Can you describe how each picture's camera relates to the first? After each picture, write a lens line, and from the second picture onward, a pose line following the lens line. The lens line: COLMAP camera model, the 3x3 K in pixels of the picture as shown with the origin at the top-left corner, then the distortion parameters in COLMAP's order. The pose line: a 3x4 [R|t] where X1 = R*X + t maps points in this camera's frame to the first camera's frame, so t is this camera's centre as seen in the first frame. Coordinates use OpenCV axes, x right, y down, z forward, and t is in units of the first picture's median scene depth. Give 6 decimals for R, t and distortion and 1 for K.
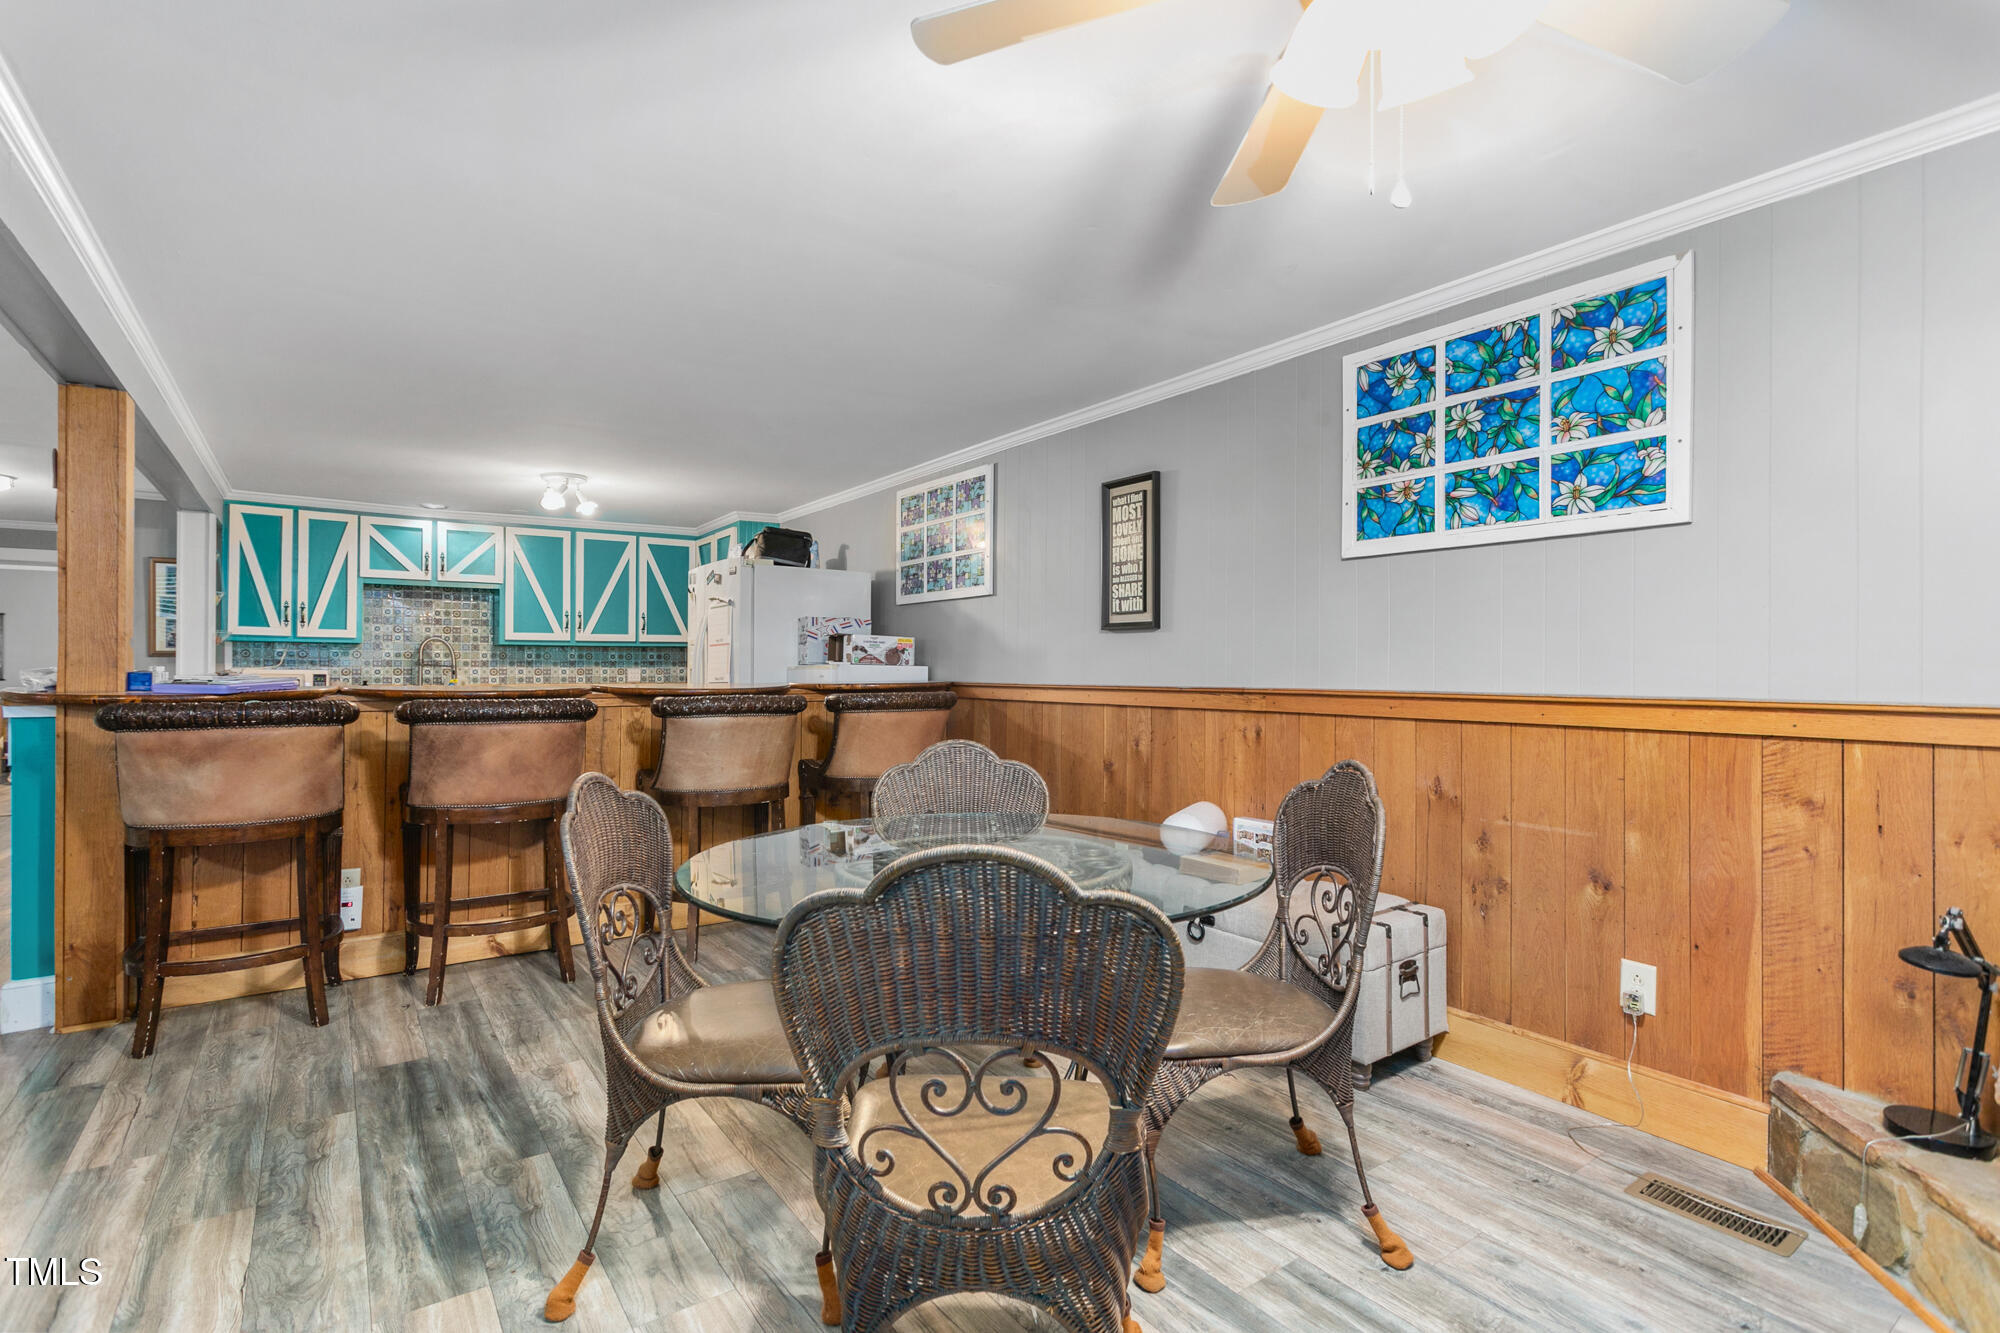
lens RADIAL K [[922.6, 0, 1005.3], [0, 922.6, 669.2], [0, 0, 1]] dist [0.005569, 0.000620]
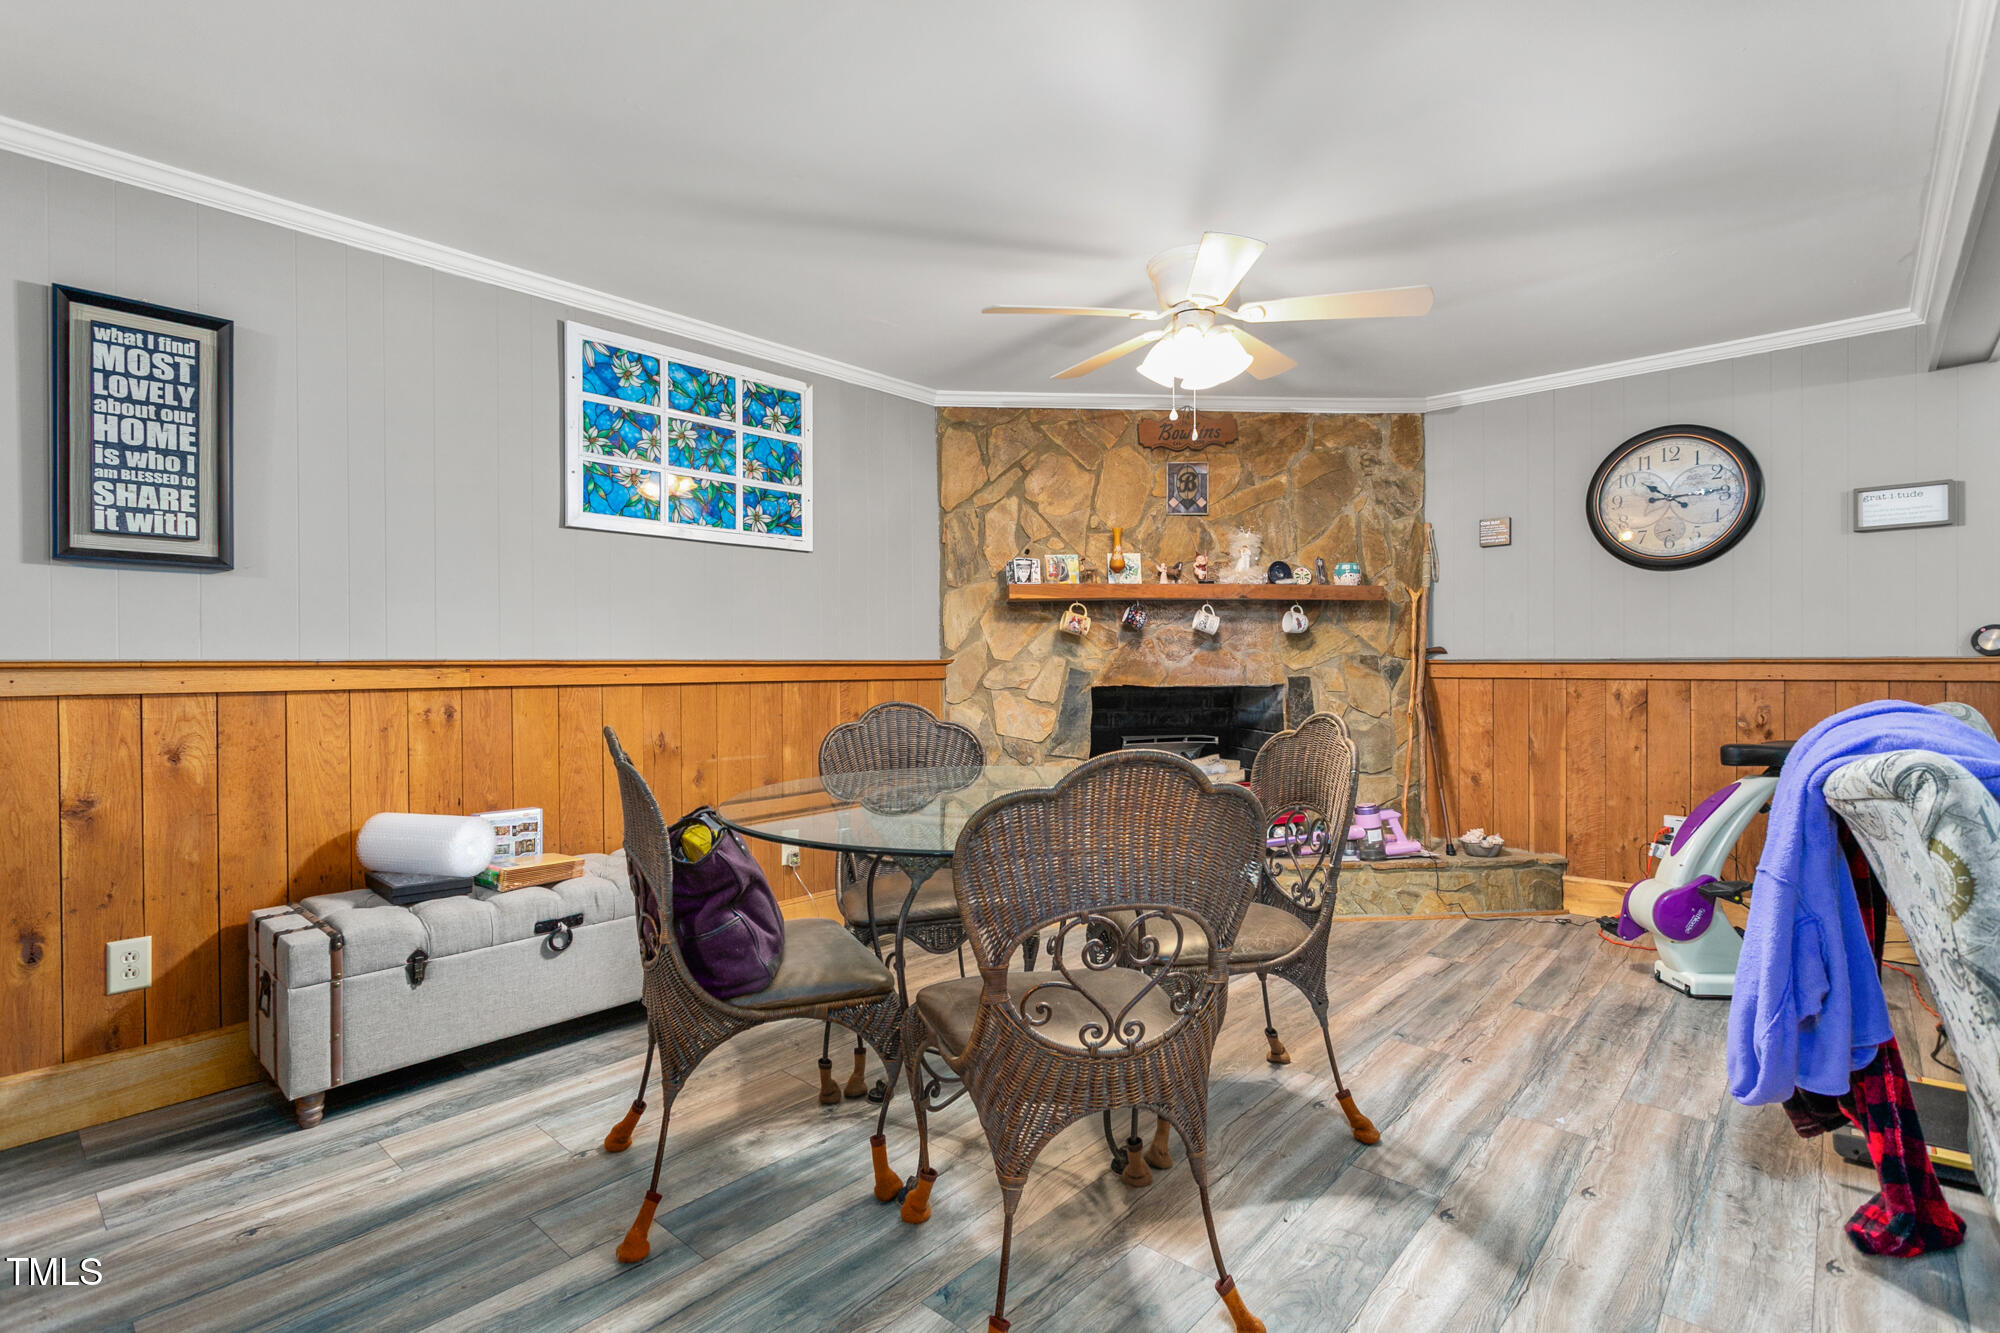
lens RADIAL K [[922.6, 0, 1004.7], [0, 922.6, 661.5], [0, 0, 1]] dist [0.005569, 0.000620]
pose [[-0.186929, -0.006976, 0.982349, -0.778632], [-0.002273, 0.999975, 0.006668, 0.019000], [-0.982371, -0.000986, -0.186940, 0.819648]]
